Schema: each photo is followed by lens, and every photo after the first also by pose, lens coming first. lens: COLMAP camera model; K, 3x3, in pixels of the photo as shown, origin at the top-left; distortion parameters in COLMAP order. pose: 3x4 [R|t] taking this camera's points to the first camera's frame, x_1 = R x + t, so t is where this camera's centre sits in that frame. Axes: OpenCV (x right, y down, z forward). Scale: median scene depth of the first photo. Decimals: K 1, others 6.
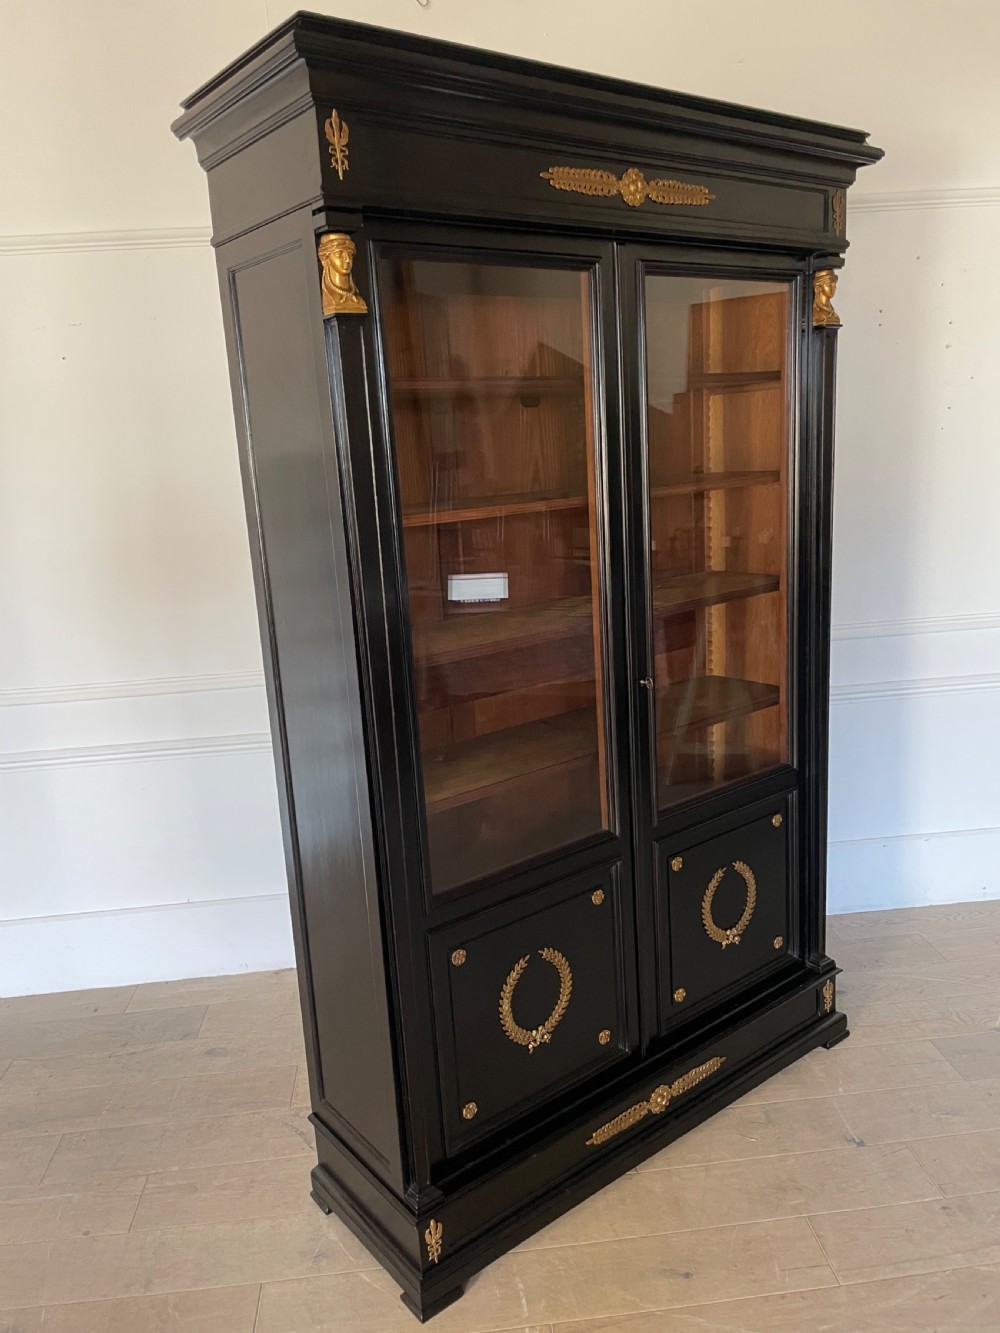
lens RADIAL K [[1025.5, 0, 494.1], [0, 1025.5, 655.6], [0, 0, 1]] dist [0.071445, -0.110059]
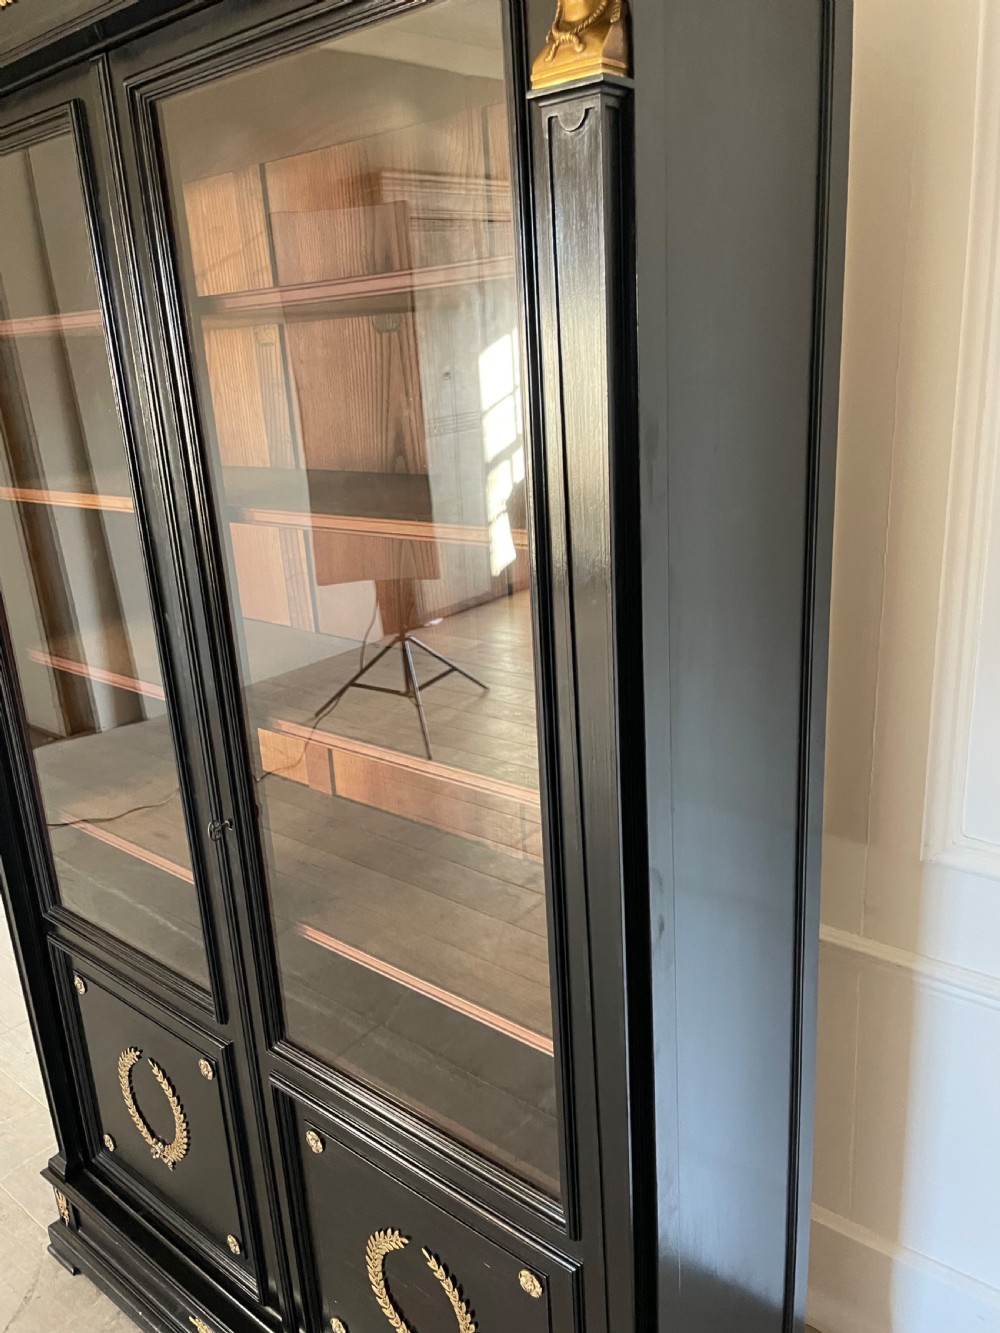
lens RADIAL K [[1003.8, 0, 493.1], [0, 1003.8, 650.5], [0, 0, 1]] dist [0.120038, -0.143610]
pose [[0.216566, 0.332196, -0.918012, 0.671464], [-0.161521, 0.939560, 0.301889, -0.262685], [0.962814, 0.082899, 0.257133, 0.965296]]
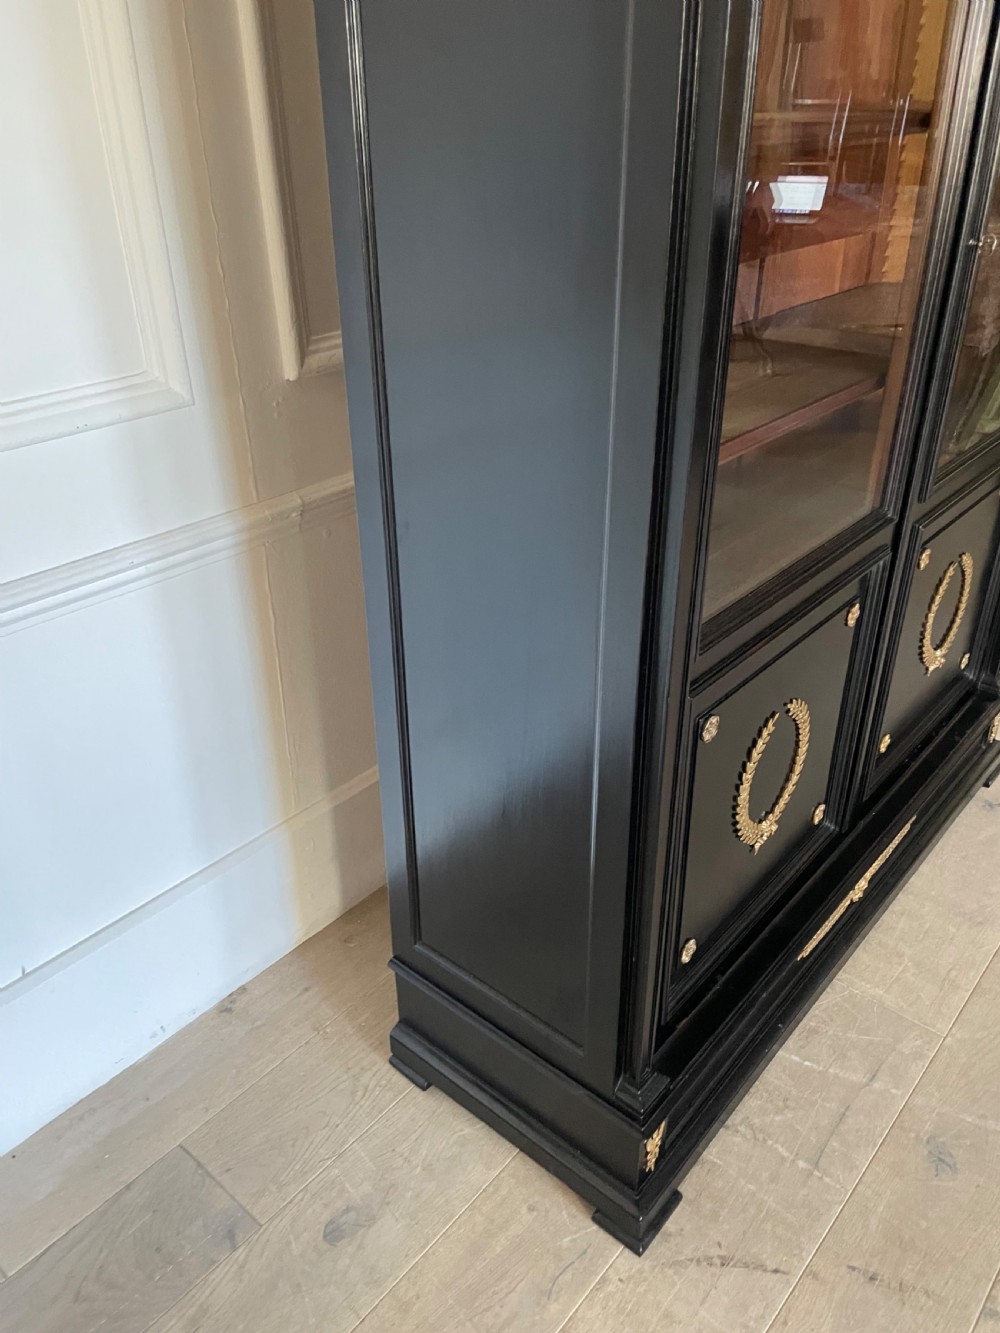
lens RADIAL K [[1026.6, 0, 484.9], [0, 1026.6, 662.4], [0, 0, 1]] dist [0.070447, -0.108698]
pose [[0.979982, -0.050053, 0.192693, -0.235983], [-0.006331, 0.959556, 0.281446, 0.085253], [-0.198987, -0.277032, 0.940031, 0.437898]]
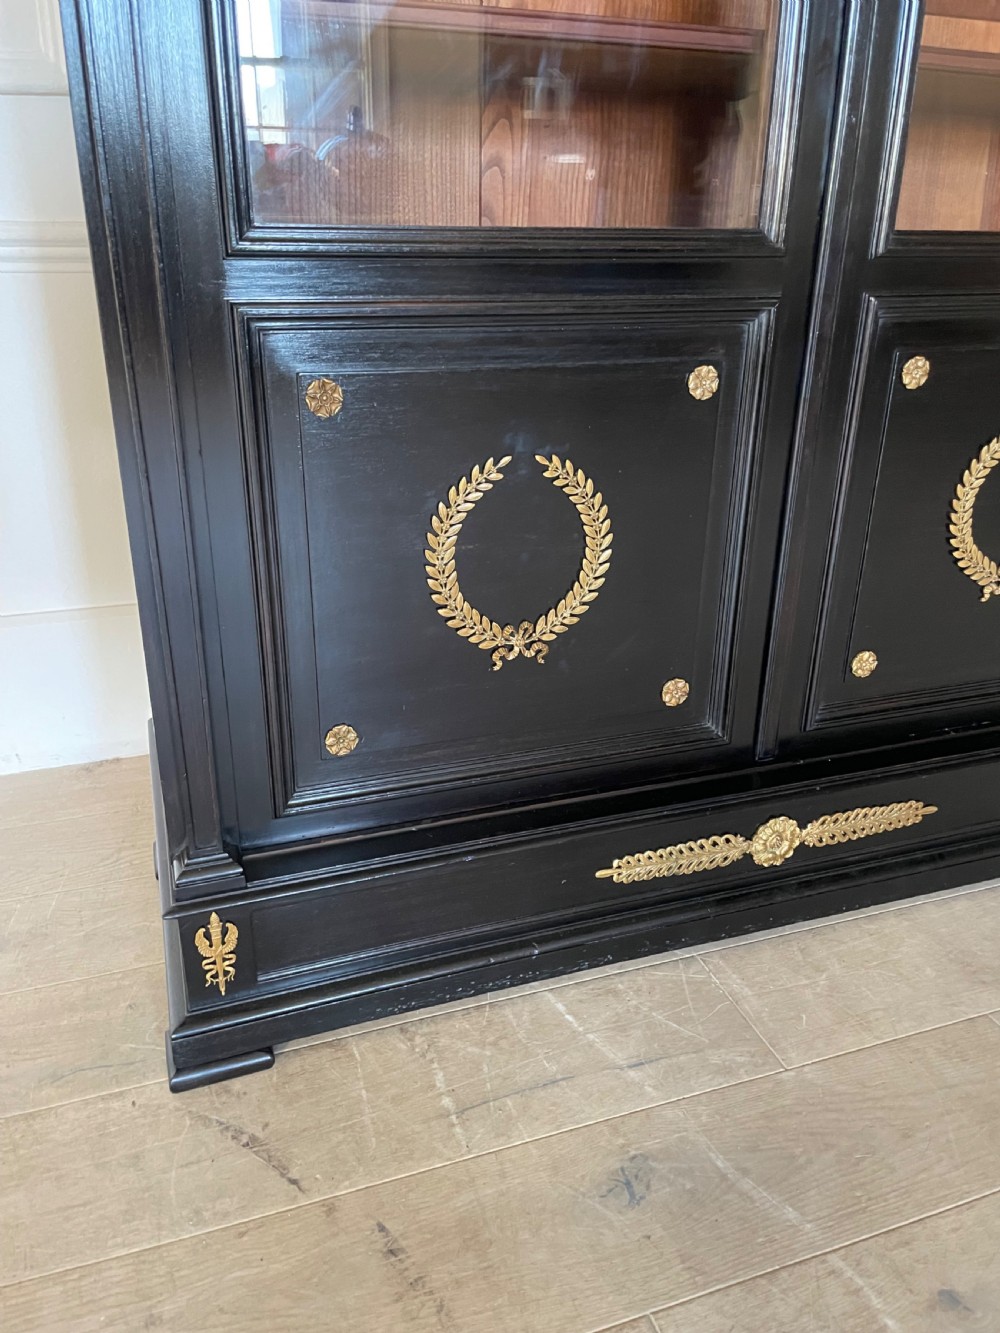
lens RADIAL K [[1025.5, 0, 494.1], [0, 1025.5, 655.6], [0, 0, 1]] dist [0.071445, -0.110059]
pose [[0.944155, 0.188715, -0.270108, 0.155862], [-0.133227, 0.968389, 0.210888, 0.261946], [0.301367, -0.163125, 0.939451, 0.517715]]
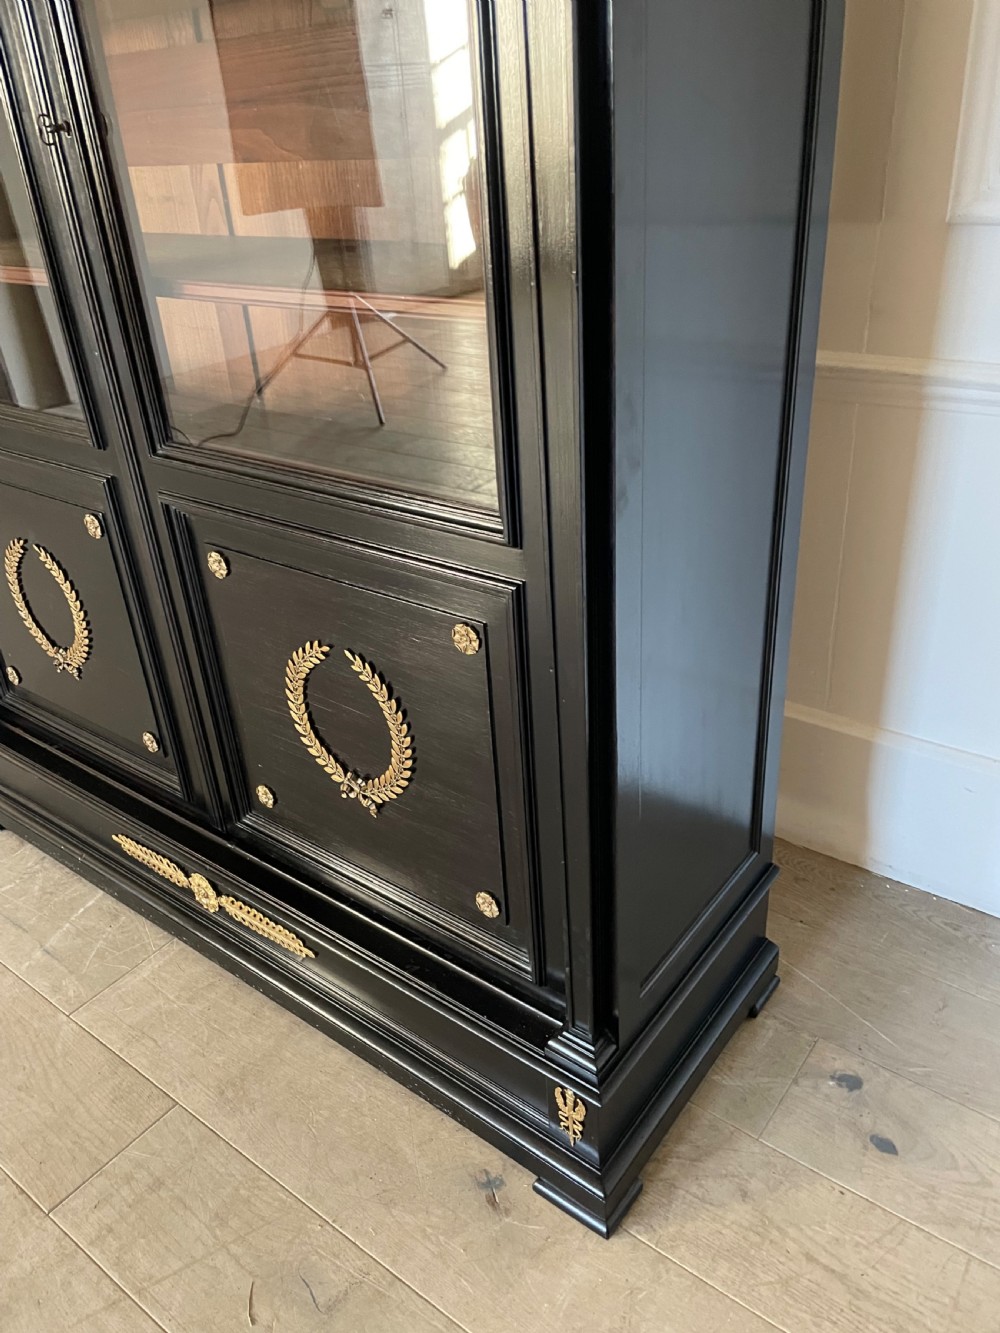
lens RADIAL K [[1026.6, 0, 484.9], [0, 1026.6, 662.4], [0, 0, 1]] dist [0.070447, -0.108698]
pose [[0.243869, 0.503946, -0.828593, 0.676956], [-0.152417, 0.863687, 0.480431, -0.018198], [0.957756, 0.009130, 0.287436, 1.023552]]
